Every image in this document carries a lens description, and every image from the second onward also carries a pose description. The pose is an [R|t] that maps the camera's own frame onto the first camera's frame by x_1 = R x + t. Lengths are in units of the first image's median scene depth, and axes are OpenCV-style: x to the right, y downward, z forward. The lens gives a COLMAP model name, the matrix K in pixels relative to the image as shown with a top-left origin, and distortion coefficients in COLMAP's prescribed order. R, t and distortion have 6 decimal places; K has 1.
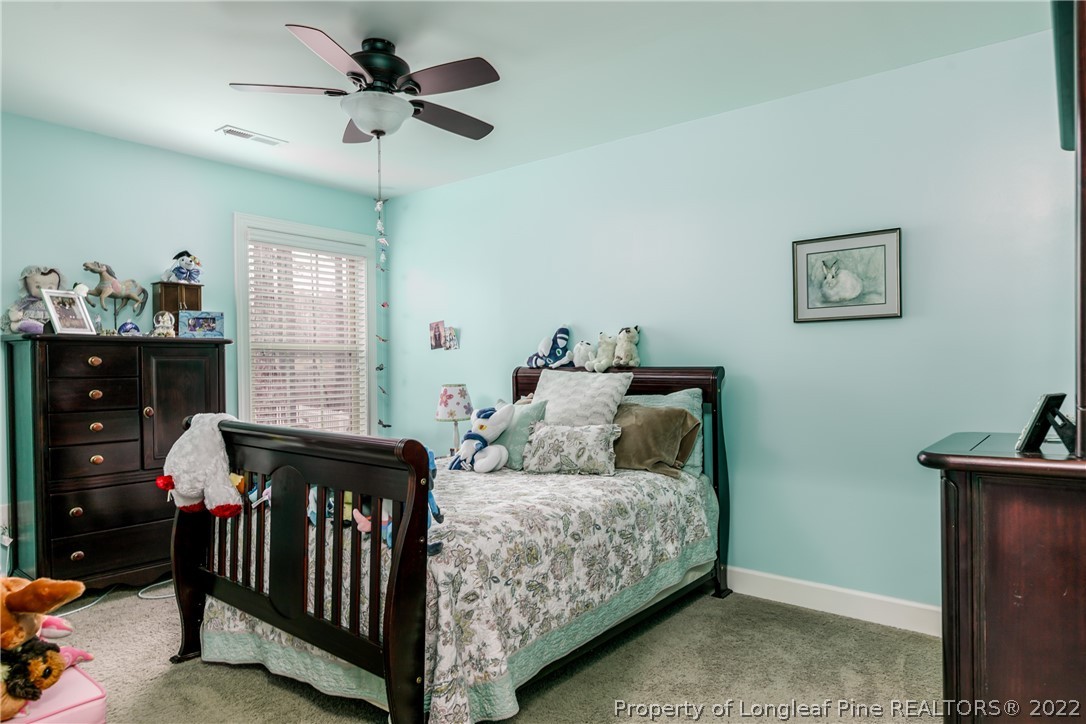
lens RADIAL K [[669.6, 0, 542.6], [0, 669.6, 363.1], [0, 0, 1]] dist [0.000860, 0.000238]
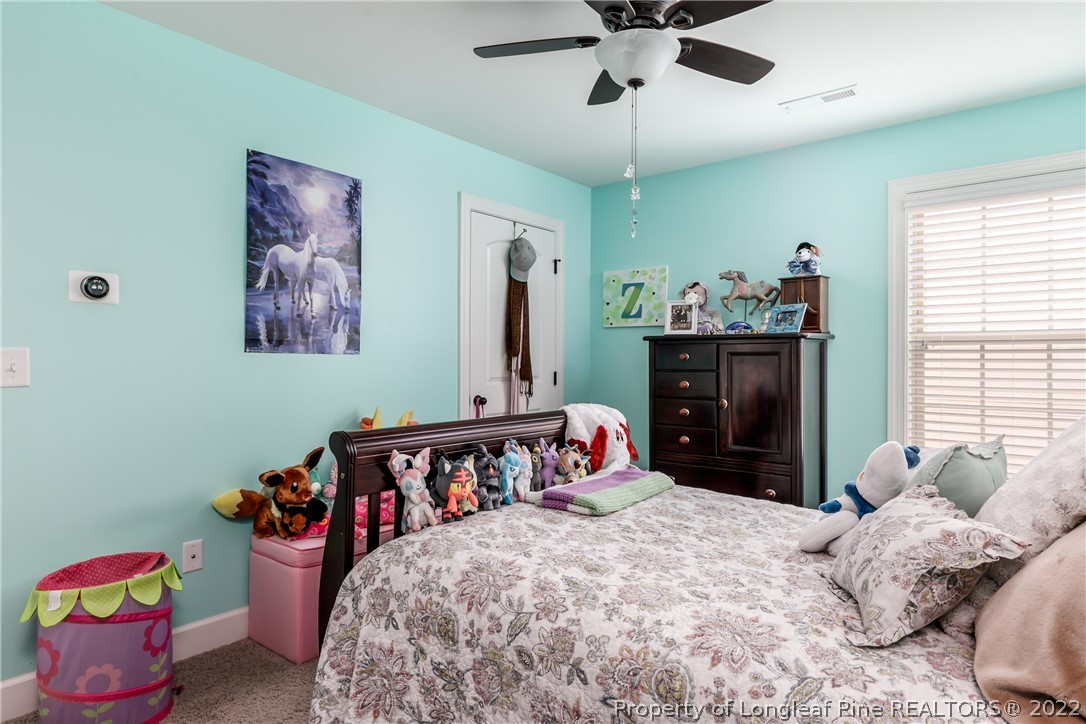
lens RADIAL K [[620.0, 0, 542.9], [0, 620.0, 357.3], [0, 0, 1]] dist [0.003495, 0.000157]
pose [[-0.004674, -0.000162, -0.999989, 0.568917], [-0.004050, 0.999992, -0.000143, -0.001059], [0.999981, 0.004049, -0.004675, 0.984725]]
